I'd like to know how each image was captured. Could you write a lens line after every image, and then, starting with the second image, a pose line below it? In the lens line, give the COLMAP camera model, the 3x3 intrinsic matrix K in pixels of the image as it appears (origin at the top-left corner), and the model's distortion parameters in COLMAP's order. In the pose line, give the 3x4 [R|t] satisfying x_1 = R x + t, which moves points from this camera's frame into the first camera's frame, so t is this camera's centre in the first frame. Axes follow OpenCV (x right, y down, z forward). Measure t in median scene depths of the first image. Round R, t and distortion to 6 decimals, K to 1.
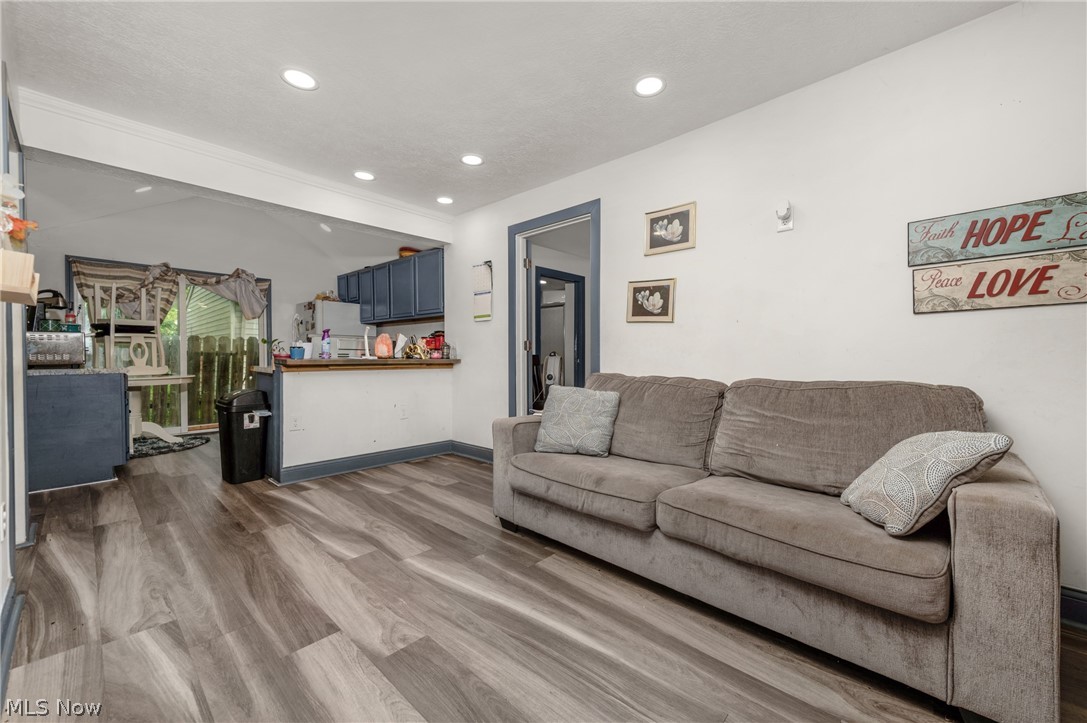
lens RADIAL K [[435.1, 0, 548.6], [0, 435.1, 361.0], [0, 0, 1]] dist [0.002014, -0.000964]
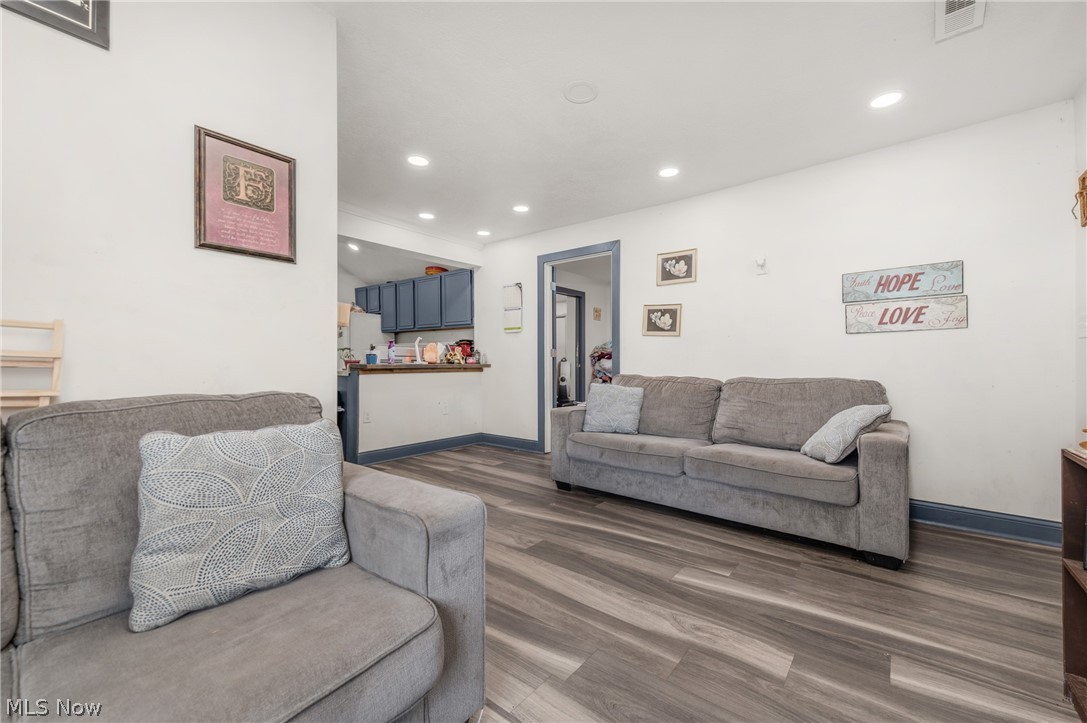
lens RADIAL K [[435.1, 0, 538.0], [0, 435.1, 361.8], [0, 0, 1]] dist [0.002014, -0.000964]
pose [[0.999070, -0.001270, 0.043090, -0.233073], [0.001692, 0.999951, -0.009771, 0.002686], [-0.043076, 0.009835, 0.999023, -0.360979]]
